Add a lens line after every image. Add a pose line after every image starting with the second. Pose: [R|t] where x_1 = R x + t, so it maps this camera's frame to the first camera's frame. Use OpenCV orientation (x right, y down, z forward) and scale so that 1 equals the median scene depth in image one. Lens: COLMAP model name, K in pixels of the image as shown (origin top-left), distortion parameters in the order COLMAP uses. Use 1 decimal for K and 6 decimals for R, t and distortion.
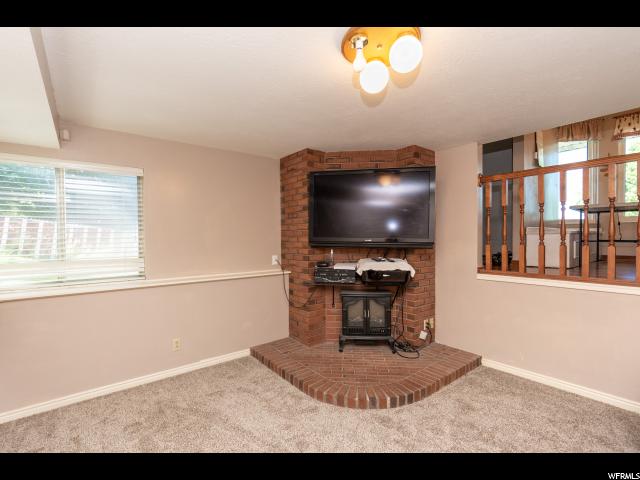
lens RADIAL K [[298.1, 0, 321.4], [0, 298.1, 242.3], [0, 0, 1]] dist [0.001372, 0.000050]
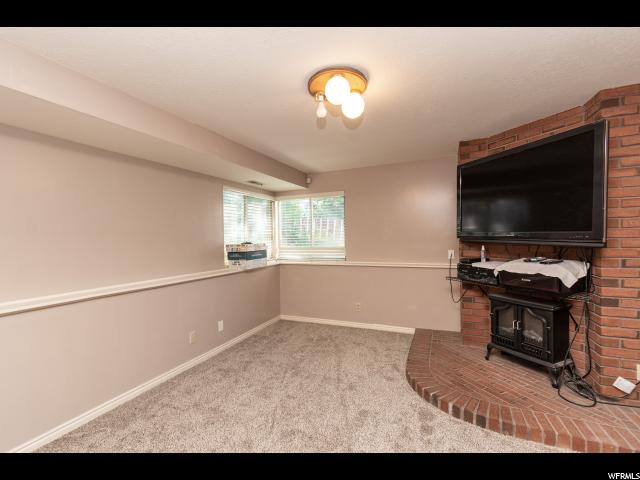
lens RADIAL K [[290.7, 0, 319.6], [0, 290.7, 238.4], [0, 0, 1]] dist [-0.000438, -0.000925]
pose [[0.464781, 0.005357, -0.885410, 0.597278], [0.004725, 0.999952, 0.008530, -0.007189], [0.885413, -0.008148, 0.464733, 0.149326]]
